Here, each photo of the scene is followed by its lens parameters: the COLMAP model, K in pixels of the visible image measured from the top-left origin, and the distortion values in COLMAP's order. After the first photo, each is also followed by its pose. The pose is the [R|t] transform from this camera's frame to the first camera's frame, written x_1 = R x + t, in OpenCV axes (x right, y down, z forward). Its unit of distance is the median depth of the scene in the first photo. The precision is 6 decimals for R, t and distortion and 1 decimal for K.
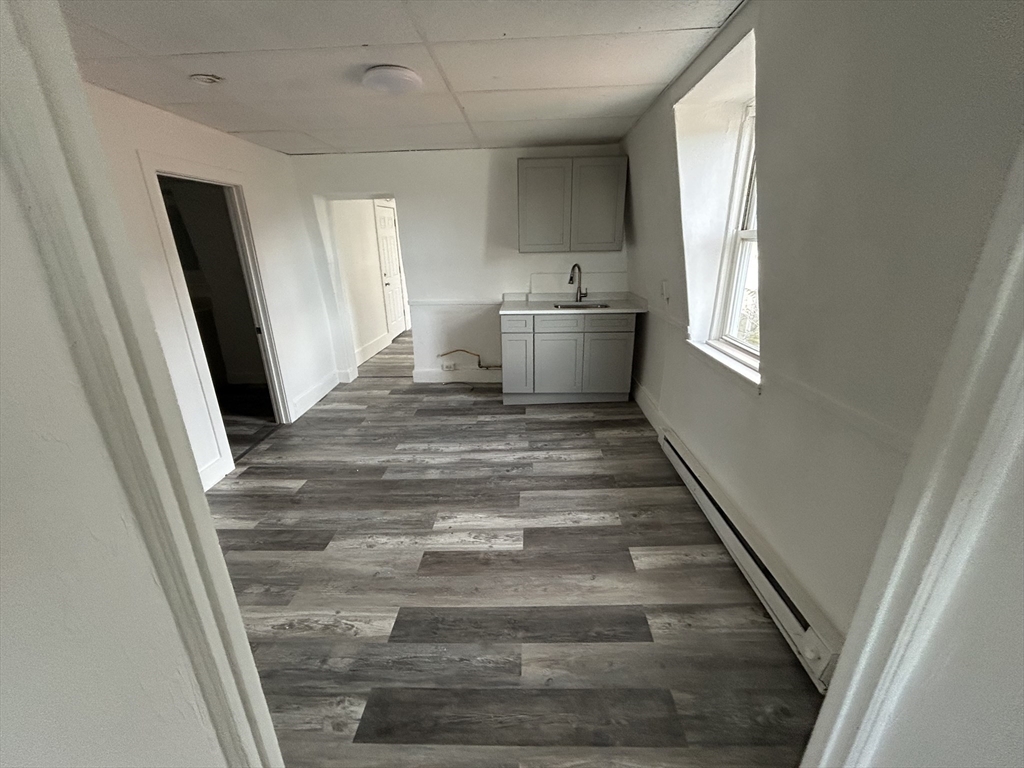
lens RADIAL K [[410.9, 0, 512.0], [0, 410.9, 384.0], [0, 0, 1]] dist [0.001054, 0.000033]
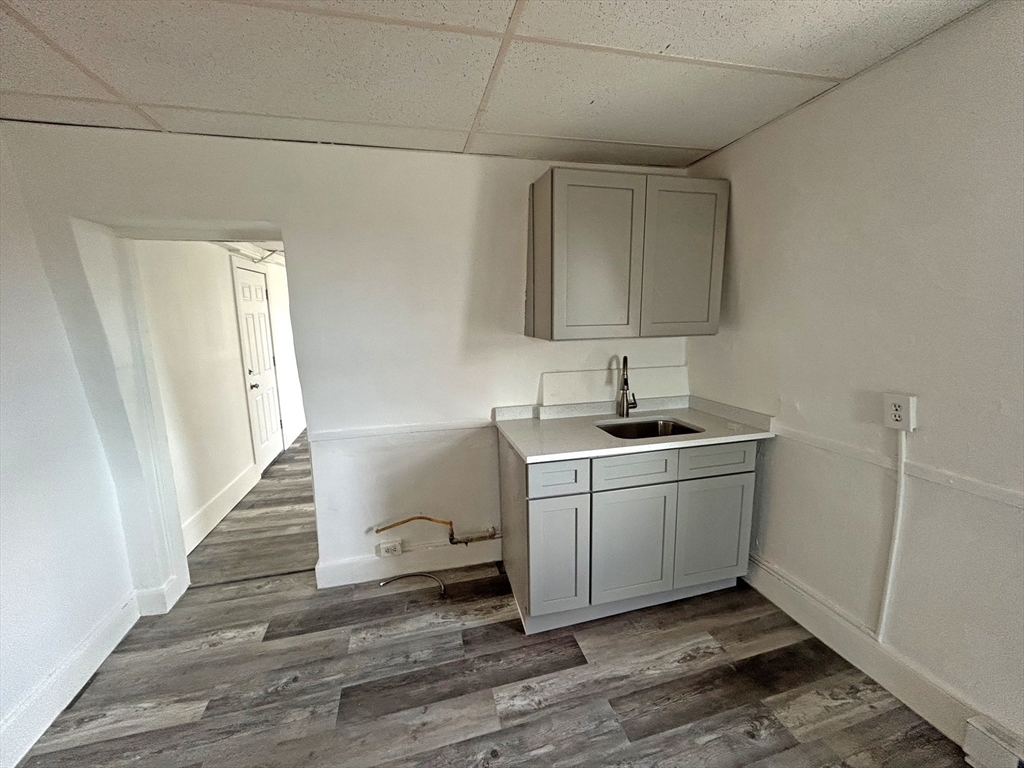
lens RADIAL K [[416.6, 0, 512.0], [0, 416.6, 384.0], [0, 0, 1]] dist [0.000582, 0.000364]
pose [[0.960068, -0.047888, 0.275638, -0.154274], [0.095787, 0.981960, -0.163031, -0.159007], [-0.262858, 0.182923, 0.947336, 0.450852]]
